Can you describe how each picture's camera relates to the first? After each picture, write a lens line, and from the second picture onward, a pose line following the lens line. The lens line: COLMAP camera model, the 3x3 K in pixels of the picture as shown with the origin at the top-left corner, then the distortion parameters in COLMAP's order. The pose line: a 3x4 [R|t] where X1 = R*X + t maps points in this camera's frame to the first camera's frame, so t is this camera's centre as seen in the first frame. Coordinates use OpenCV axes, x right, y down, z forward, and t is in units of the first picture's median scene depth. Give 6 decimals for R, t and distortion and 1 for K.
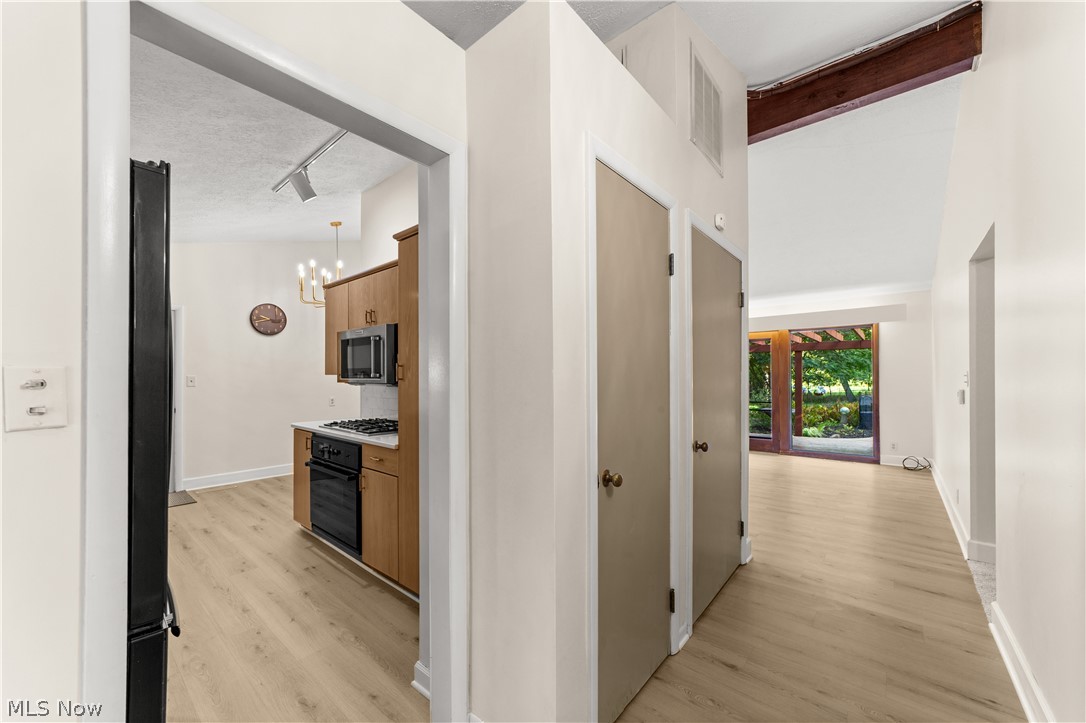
lens RADIAL K [[419.9, 0, 539.0], [0, 419.9, 373.7], [0, 0, 1]] dist [-0.019579, 0.009433]
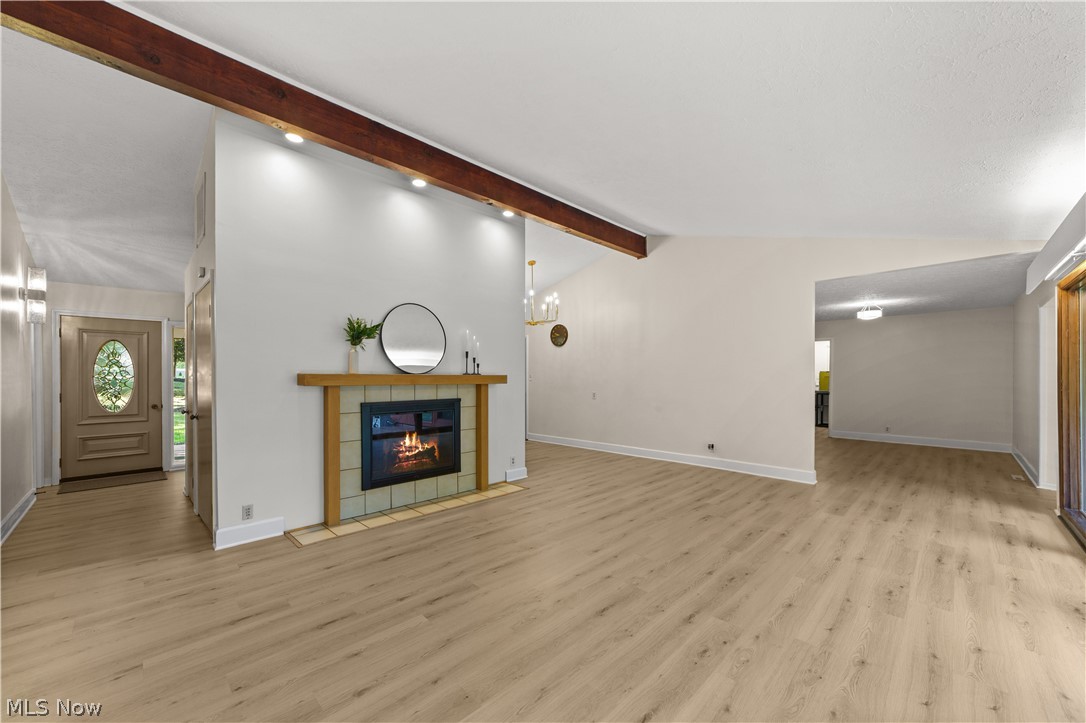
lens RADIAL K [[419.9, 0, 539.0], [0, 419.9, 373.7], [0, 0, 1]] dist [-0.019579, 0.009433]
pose [[-0.087865, -0.000133, -0.996132, 1.219878], [0.017242, 0.999850, -0.001654, 0.006651], [0.995983, -0.017321, -0.087850, 1.551757]]
